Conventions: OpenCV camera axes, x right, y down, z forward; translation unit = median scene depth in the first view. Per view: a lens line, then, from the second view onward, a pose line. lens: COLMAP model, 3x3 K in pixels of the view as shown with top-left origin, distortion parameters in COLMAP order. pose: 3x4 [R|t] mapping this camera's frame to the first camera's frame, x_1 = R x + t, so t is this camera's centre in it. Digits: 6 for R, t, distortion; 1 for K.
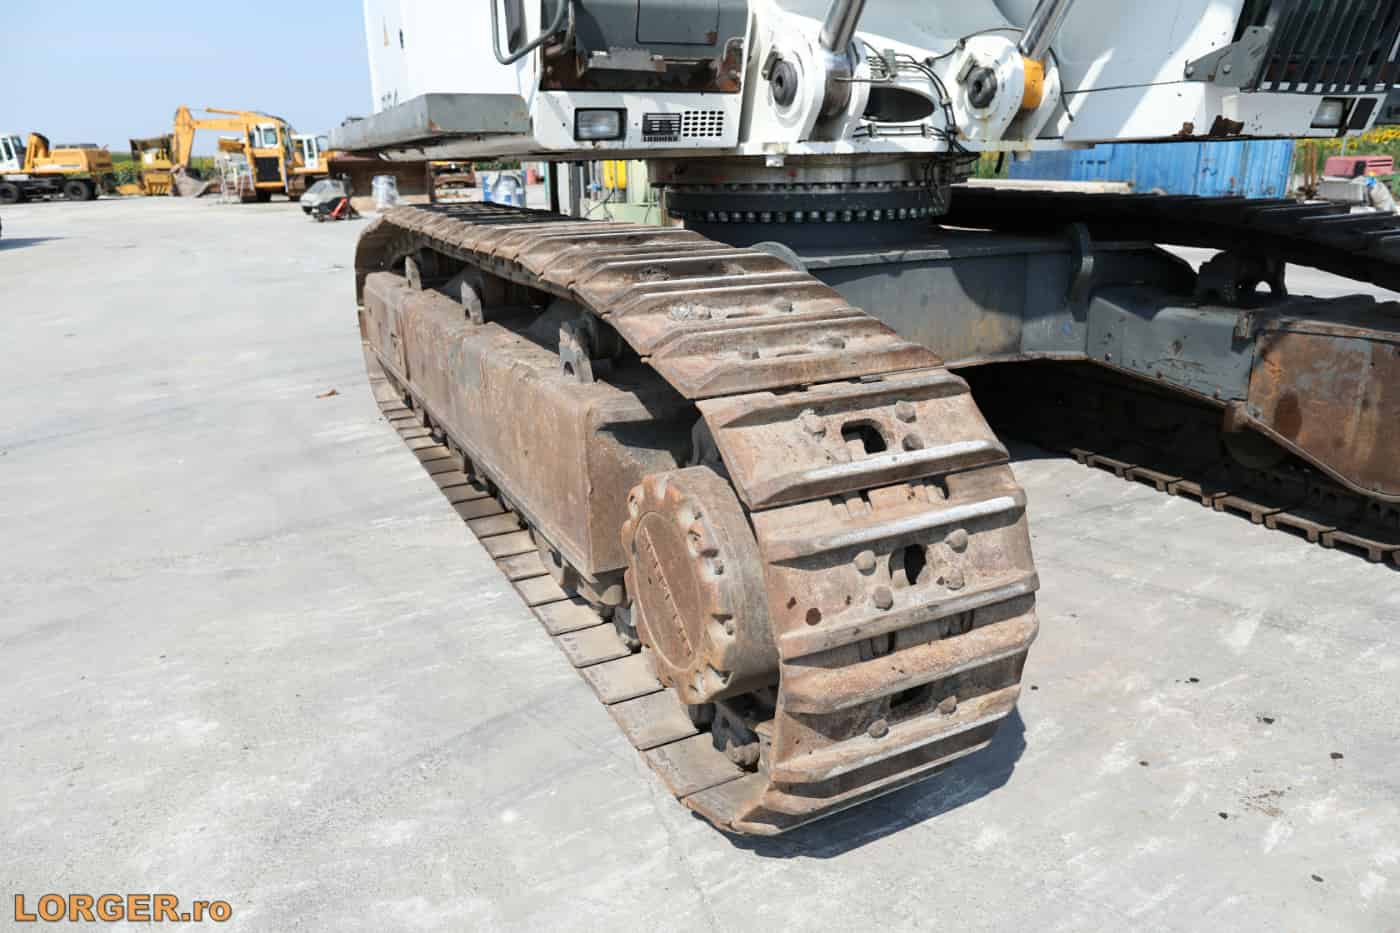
lens RADIAL K [[965.7, 0, 697.0], [0, 965.7, 460.3], [0, 0, 1]] dist [-0.041902, 0.038705]
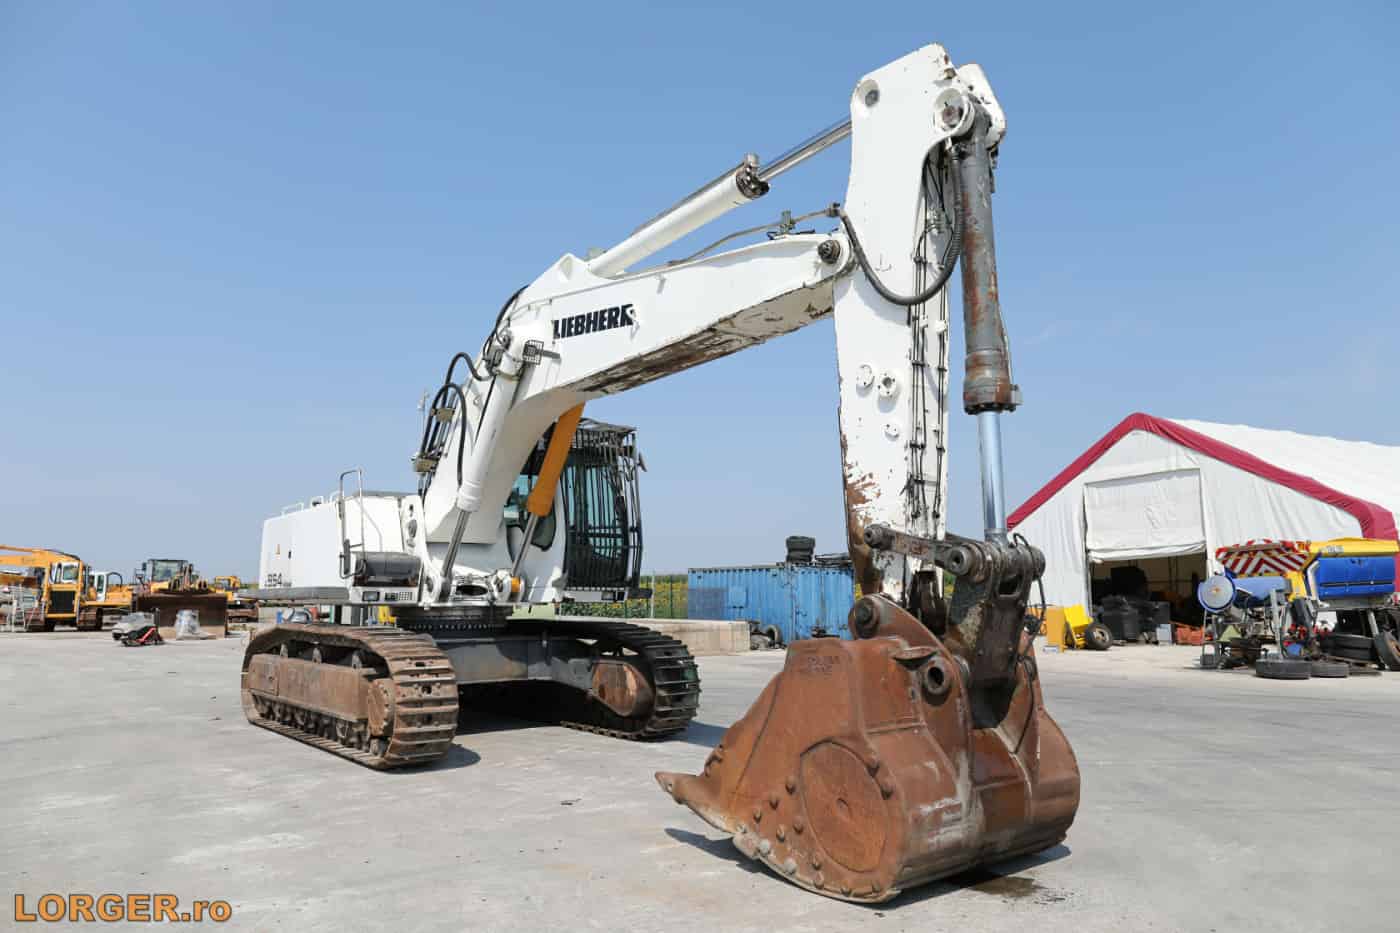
lens RADIAL K [[965.7, 0, 697.0], [0, 965.7, 460.3], [0, 0, 1]] dist [-0.041902, 0.038705]
pose [[0.976130, 0.045266, 0.212416, 0.230844], [0.051256, 0.902399, -0.427842, 0.595026], [-0.211051, 0.428517, 0.878539, -1.993874]]
